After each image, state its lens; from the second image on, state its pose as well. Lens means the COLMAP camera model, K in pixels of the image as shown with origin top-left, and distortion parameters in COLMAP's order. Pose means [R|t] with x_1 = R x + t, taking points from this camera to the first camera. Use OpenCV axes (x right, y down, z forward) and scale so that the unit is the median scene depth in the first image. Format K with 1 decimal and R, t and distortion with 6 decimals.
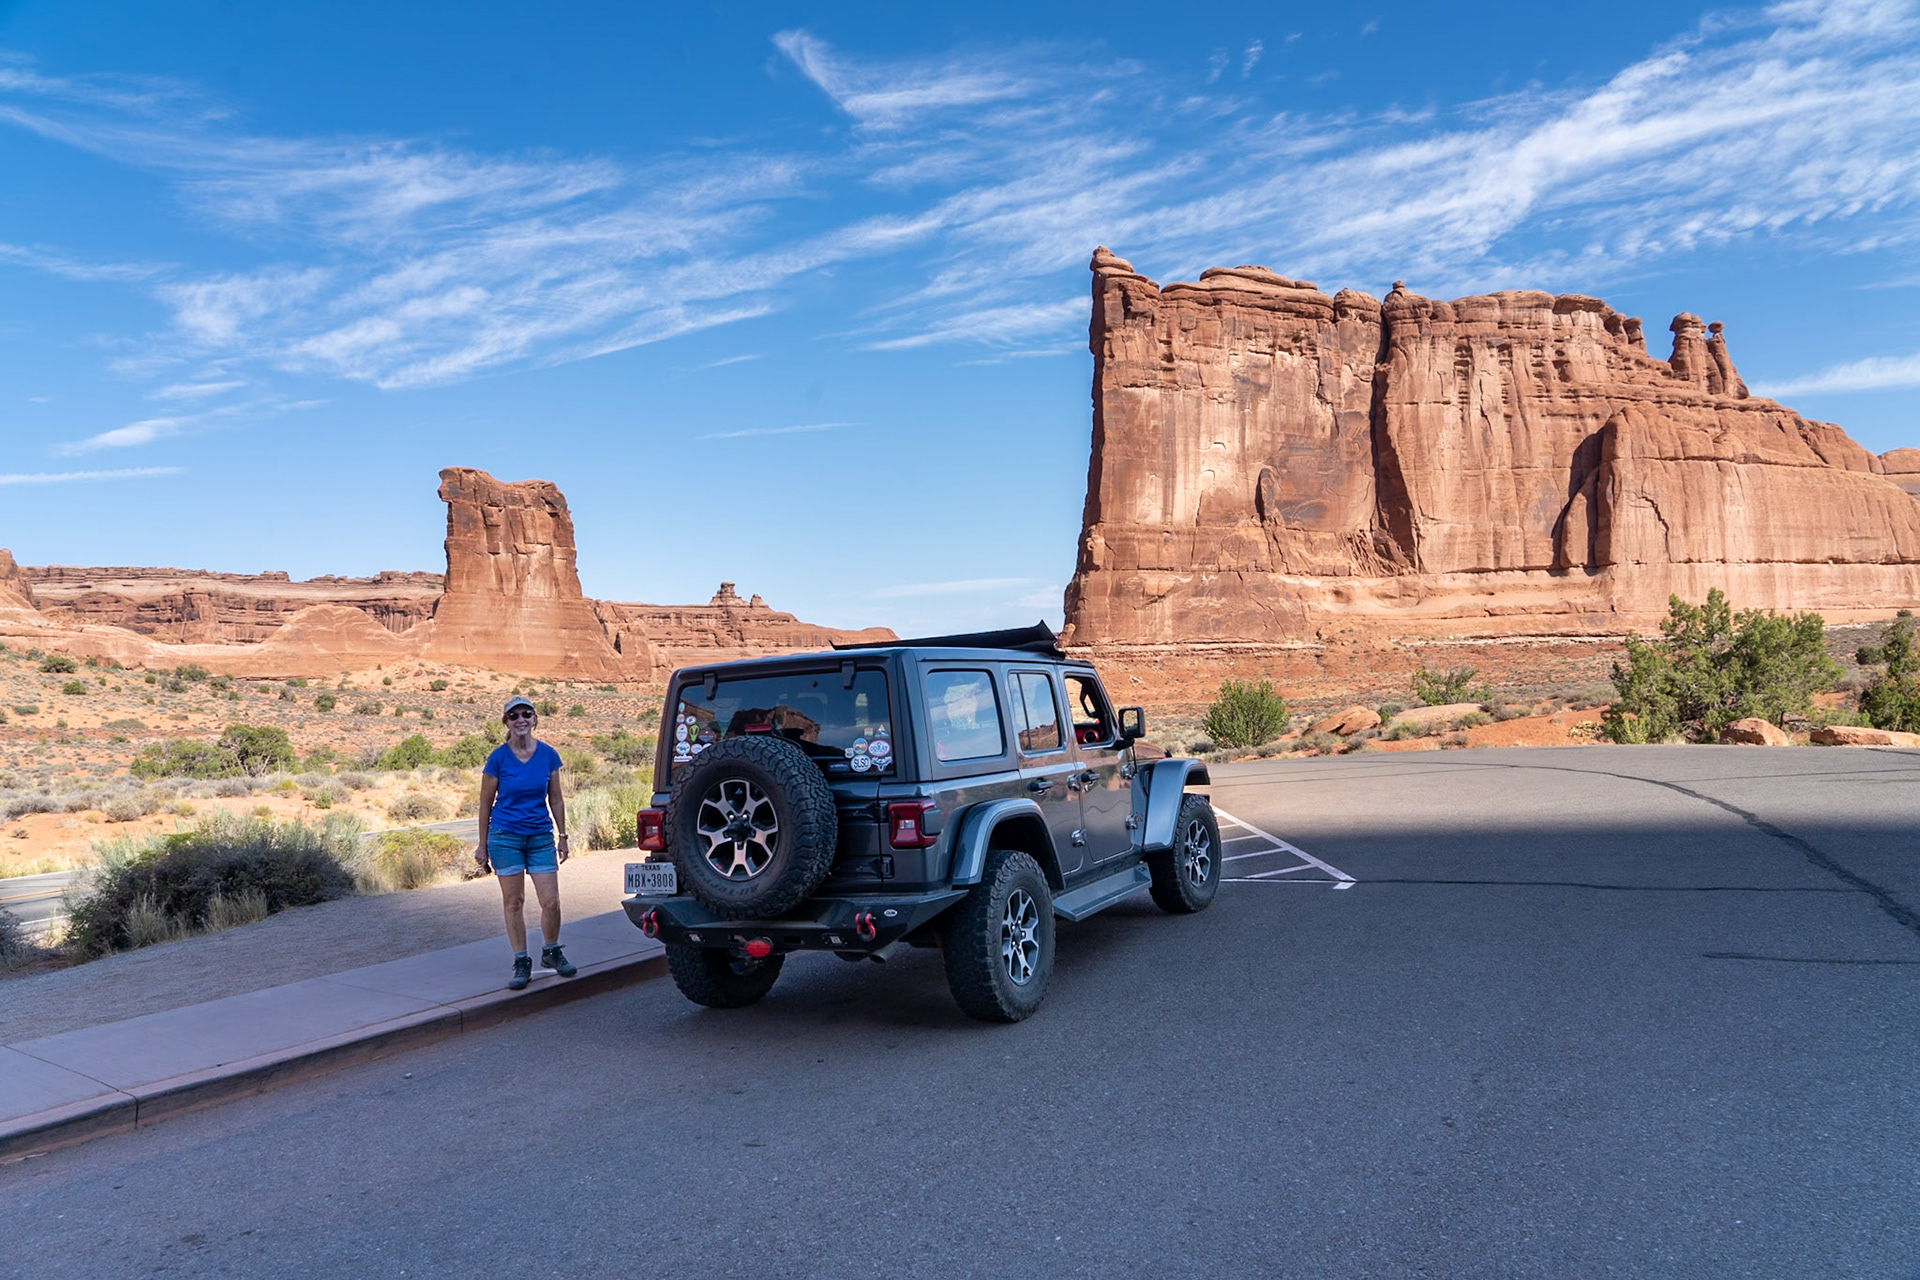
lens RADIAL K [[1310.2, 0, 963.5], [0, 1310.2, 628.3], [0, 0, 1]] dist [-0.028464, 0.029032]
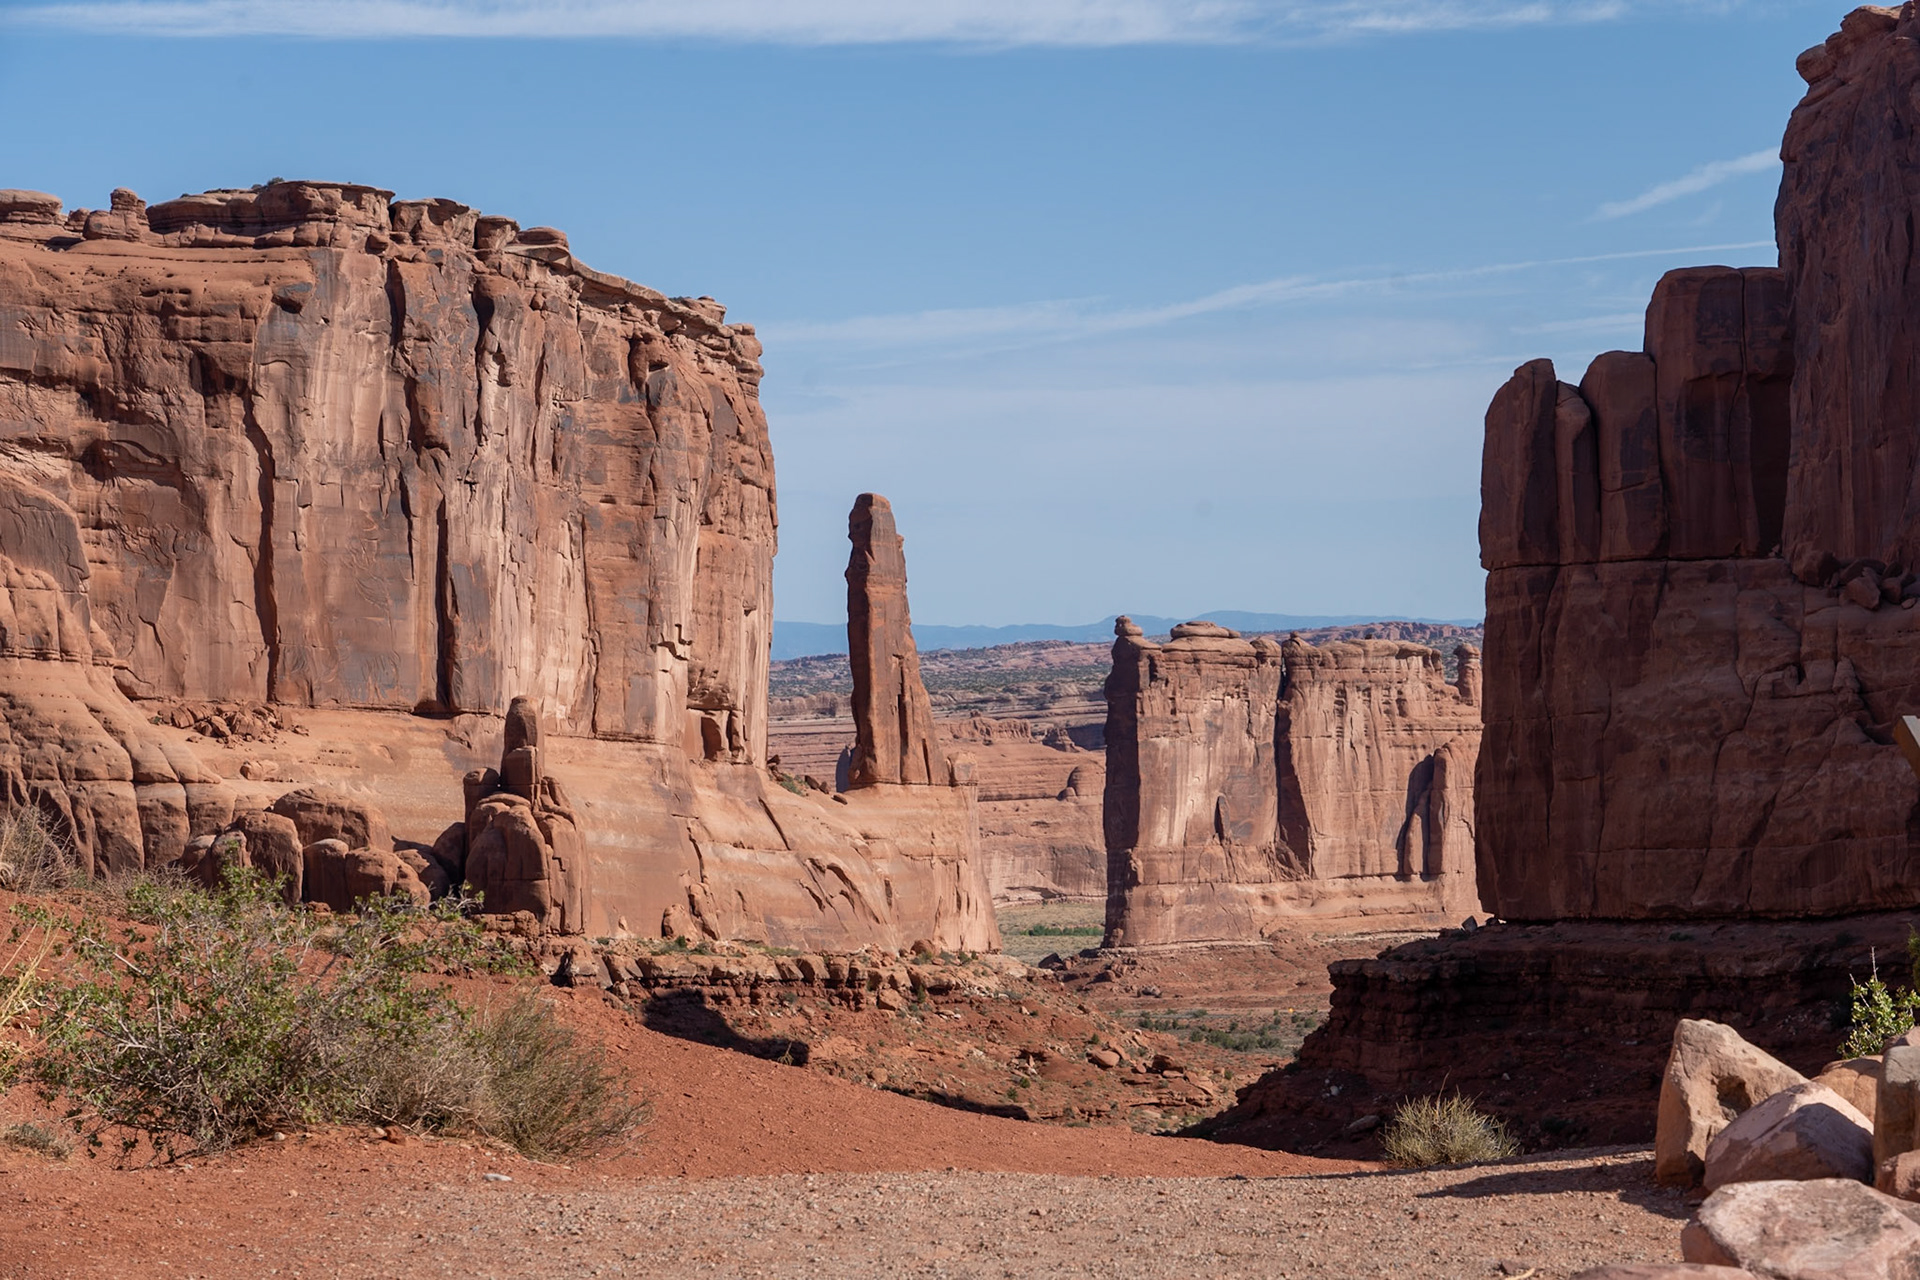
lens RADIAL K [[4873.3, 0, 959.3], [0, 4873.3, 495.1], [0, 0, 1]] dist [0.057895, 0.654569]
pose [[0.835774, 0.039450, 0.547654, -2.421334], [-0.024098, 0.999090, -0.035193, -0.231433], [-0.548544, 0.016216, 0.835964, -2.615270]]
